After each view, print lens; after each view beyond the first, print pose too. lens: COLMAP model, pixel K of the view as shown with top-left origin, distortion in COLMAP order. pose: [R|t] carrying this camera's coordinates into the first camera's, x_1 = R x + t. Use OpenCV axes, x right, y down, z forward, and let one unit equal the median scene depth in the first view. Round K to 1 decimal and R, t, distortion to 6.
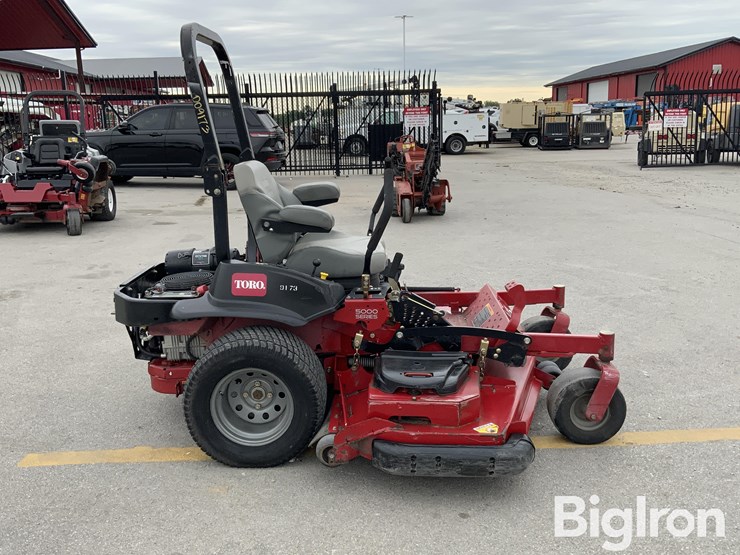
lens RADIAL K [[710.8, 0, 370.0], [0, 710.8, 277.5], [0, 0, 1]] dist [0.124968, -0.266626]
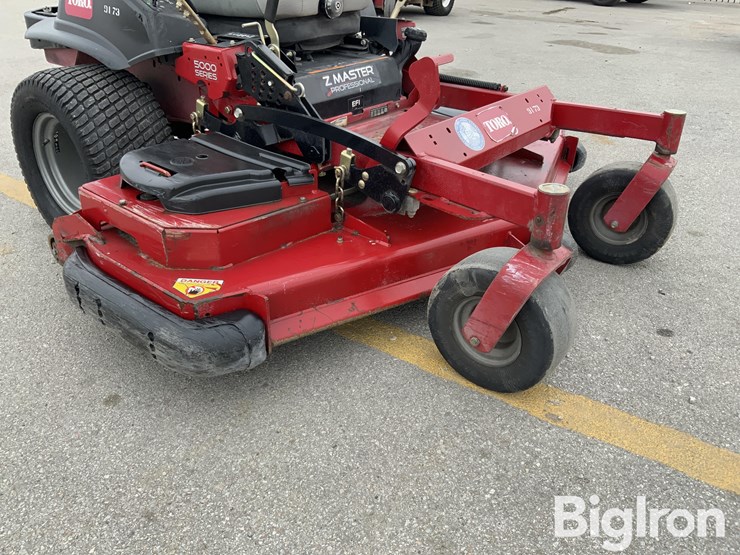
lens RADIAL K [[611.7, 0, 370.0], [0, 611.7, 277.5], [0, 0, 1]] dist [0.082824, -0.156713]
pose [[0.796897, 0.317700, -0.513830, 0.458620], [-0.167238, 0.933325, 0.317705, 0.023509], [0.580505, -0.167246, 0.796895, 0.608713]]
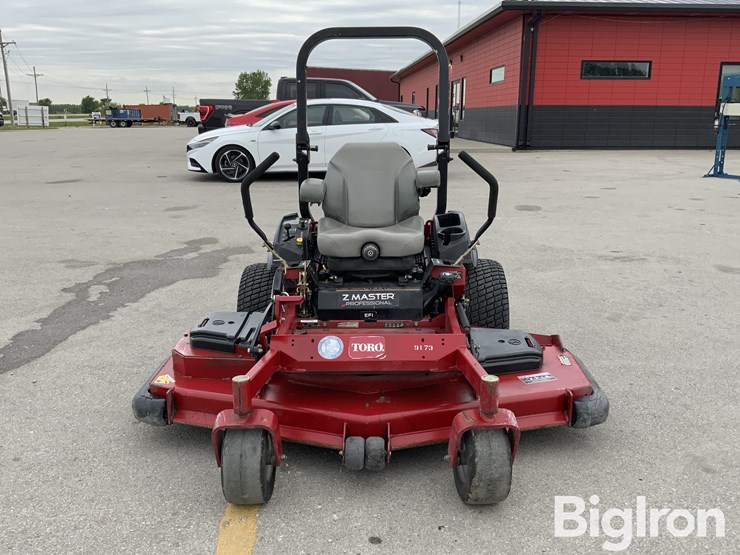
lens RADIAL K [[685.4, 0, 370.0], [0, 685.4, 277.5], [0, 0, 1]] dist [0.096199, -0.199513]
pose [[0.003393, 0.256594, -0.966513, 1.047574], [-0.212338, 0.944663, 0.250047, -0.254255], [0.977190, 0.204379, 0.057690, 1.074789]]
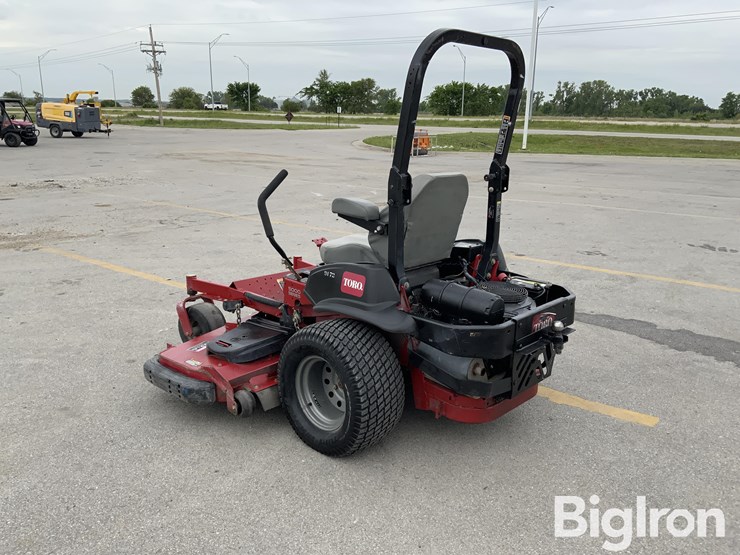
lens RADIAL K [[611.7, 0, 370.0], [0, 611.7, 277.5], [0, 0, 1]] dist [0.082824, -0.156713]
pose [[-0.738021, -0.161297, 0.655216, -0.747562], [0.142857, 0.911651, 0.385336, -0.410146], [-0.659482, 0.377988, -0.649776, 1.847271]]
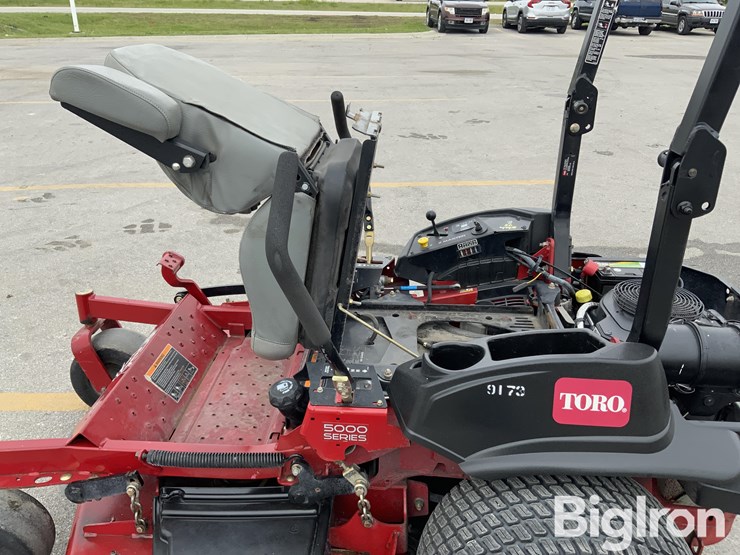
lens RADIAL K [[619.4, 0, 370.0], [0, 619.4, 277.5], [0, 0, 1]] dist [-0.001493, -0.014300]
pose [[-0.999316, -0.003398, 0.036826, -0.031191], [0.019249, 0.802464, 0.596390, -0.365482], [-0.031578, 0.596691, -0.801850, 1.567360]]
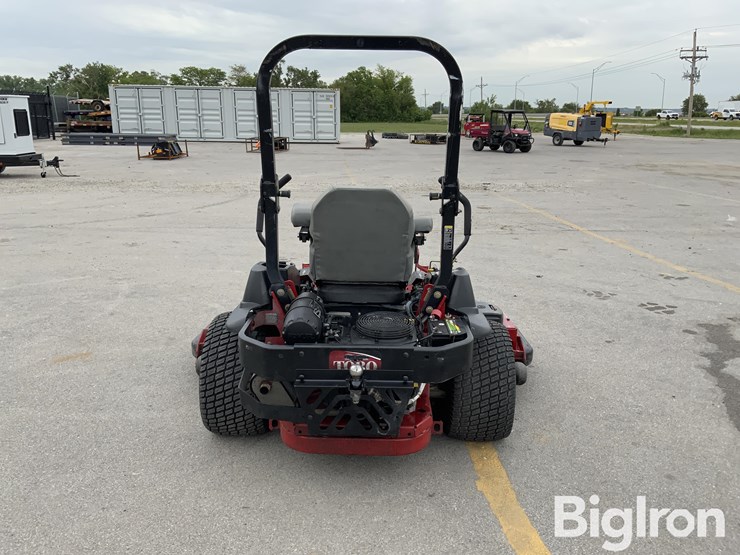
lens RADIAL K [[611.7, 0, 370.0], [0, 611.7, 277.5], [0, 0, 1]] dist [0.082824, -0.156713]
pose [[-0.010825, -0.229162, 0.973328, -1.072610], [0.203272, 0.952556, 0.226532, -0.248612], [-0.979063, 0.200302, 0.036270, 1.082326]]
